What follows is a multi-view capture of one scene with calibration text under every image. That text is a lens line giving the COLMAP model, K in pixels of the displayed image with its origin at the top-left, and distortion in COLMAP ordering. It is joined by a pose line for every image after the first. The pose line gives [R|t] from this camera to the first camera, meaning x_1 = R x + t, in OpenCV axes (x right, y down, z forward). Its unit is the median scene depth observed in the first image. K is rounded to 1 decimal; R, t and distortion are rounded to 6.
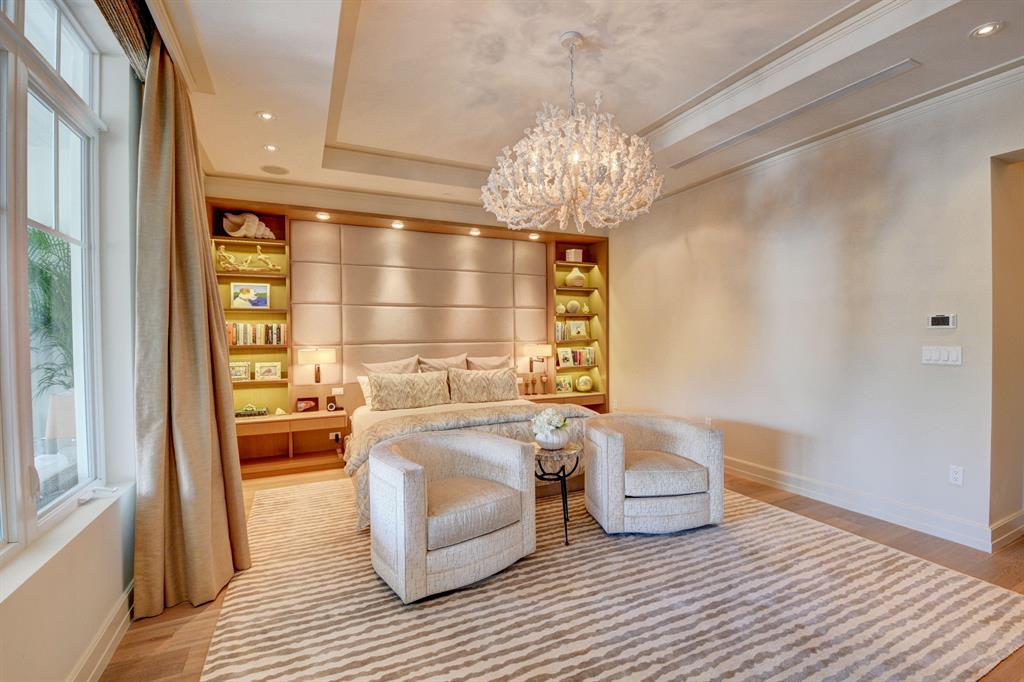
lens RADIAL K [[450.2, 0, 512.0], [0, 450.2, 341.0], [0, 0, 1]] dist [0.012650, -0.024551]
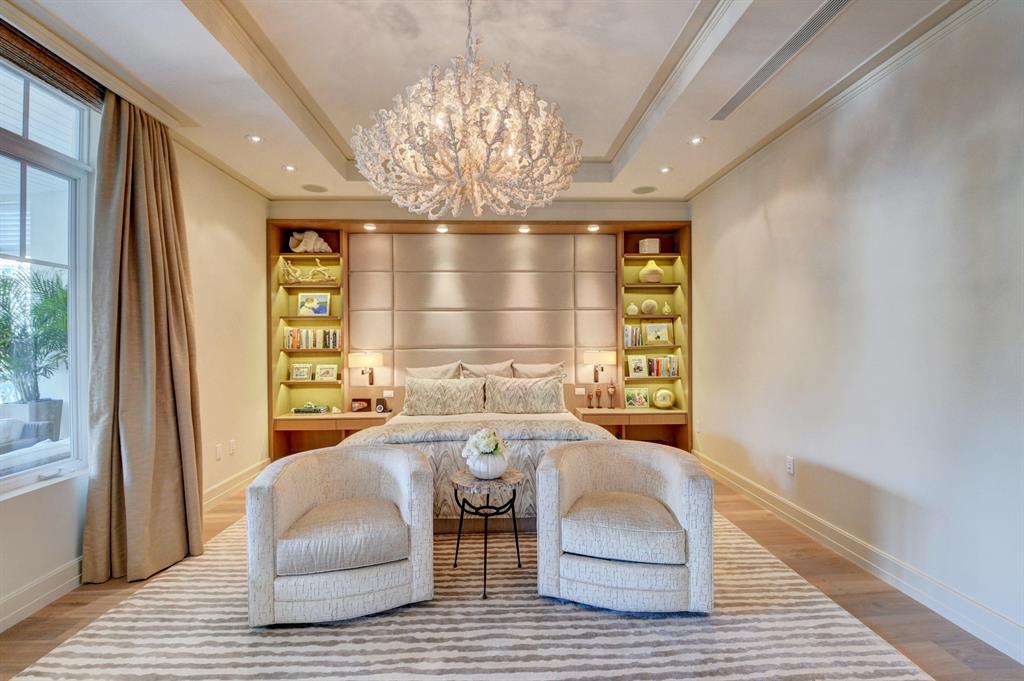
lens RADIAL K [[450.2, 0, 512.0], [0, 450.2, 340.5], [0, 0, 1]] dist [0.012650, -0.024551]
pose [[0.923696, 0.003098, -0.383114, 0.298369], [-0.006568, 0.999948, -0.007748, -0.005935], [0.383070, 0.009673, 0.923668, 0.160384]]
